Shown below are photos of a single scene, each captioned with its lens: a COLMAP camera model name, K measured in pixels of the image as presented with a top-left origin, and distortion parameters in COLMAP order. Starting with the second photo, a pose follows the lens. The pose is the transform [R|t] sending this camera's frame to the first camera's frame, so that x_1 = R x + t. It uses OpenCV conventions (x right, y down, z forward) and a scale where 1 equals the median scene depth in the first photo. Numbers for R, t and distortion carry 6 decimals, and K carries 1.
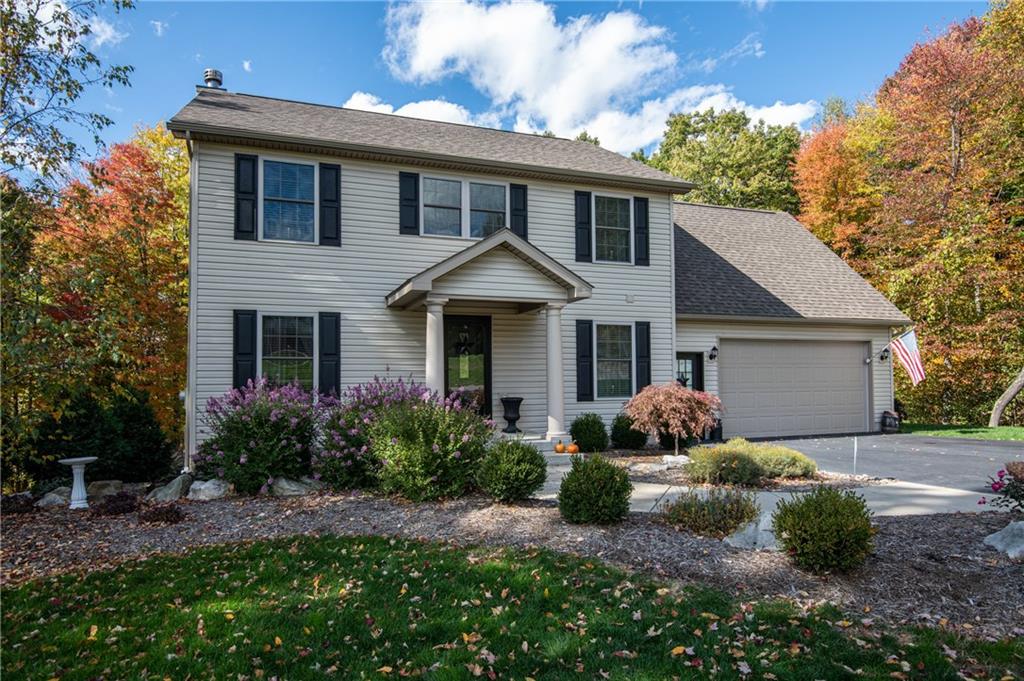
lens RADIAL K [[620.8, 0, 512.4], [0, 620.8, 348.9], [0, 0, 1]] dist [-0.007089, -0.002715]
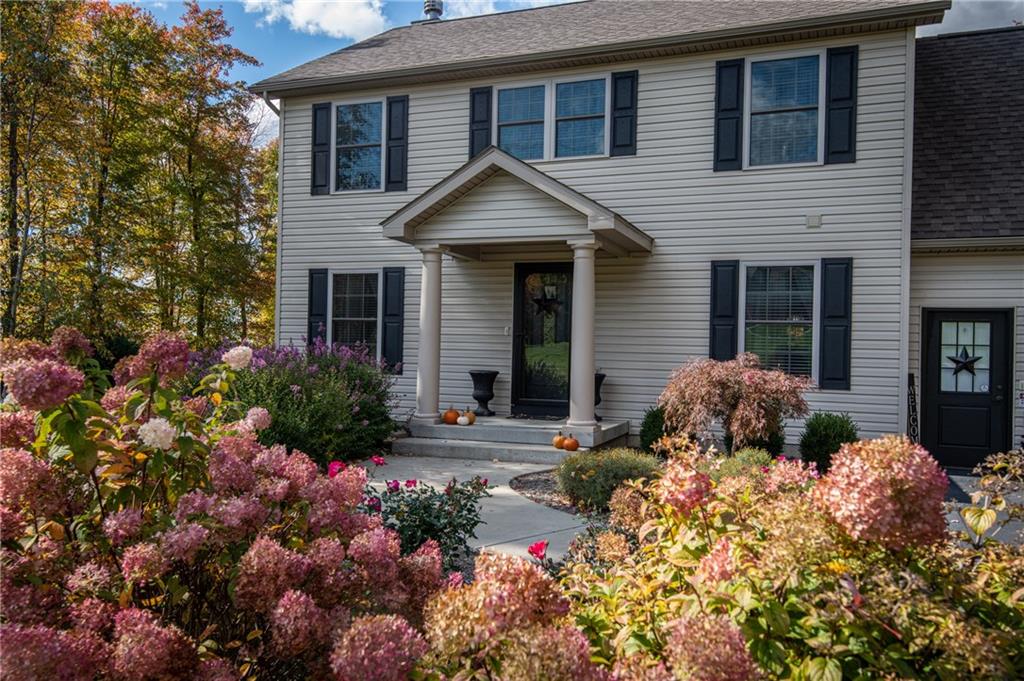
lens RADIAL K [[836.2, 0, 512.3], [0, 836.2, 333.8], [0, 0, 1]] dist [0.034579, -0.004653]
pose [[0.742733, 0.010773, -0.669501, 0.526534], [0.008227, 0.999648, 0.025212, 0.005767], [0.669537, -0.024233, 0.742383, 0.192314]]
